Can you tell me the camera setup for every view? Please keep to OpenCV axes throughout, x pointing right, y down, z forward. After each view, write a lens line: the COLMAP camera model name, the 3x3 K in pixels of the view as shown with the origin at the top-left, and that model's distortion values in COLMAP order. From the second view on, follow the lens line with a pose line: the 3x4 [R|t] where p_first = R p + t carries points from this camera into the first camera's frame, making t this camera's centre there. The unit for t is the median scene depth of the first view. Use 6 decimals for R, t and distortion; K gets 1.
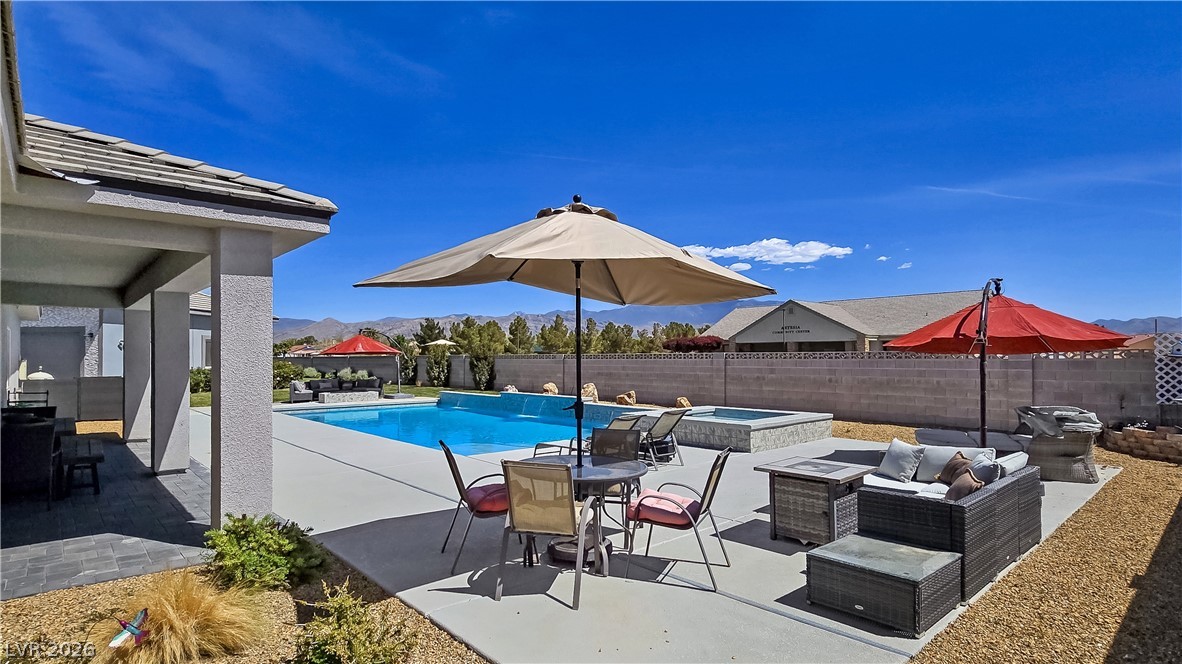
lens RADIAL K [[601.2, 0, 586.3], [0, 601.2, 339.7], [0, 0, 1]] dist [-0.003050, 0.000177]
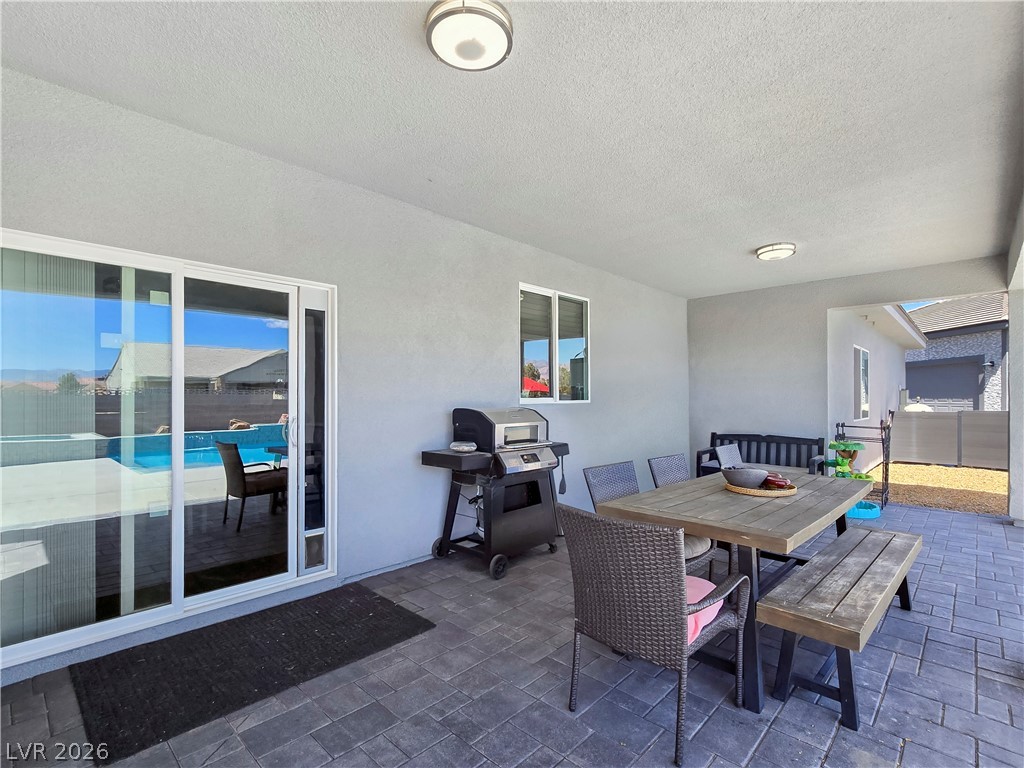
lens RADIAL K [[487.8, 0, 515.5], [0, 487.8, 390.6], [0, 0, 1]] dist [-0.003245, -0.000382]
pose [[0.081501, -0.008891, -0.996634, -0.156979], [0.030450, 0.999516, -0.006427, 0.013744], [0.996208, -0.029824, 0.081732, 0.226300]]
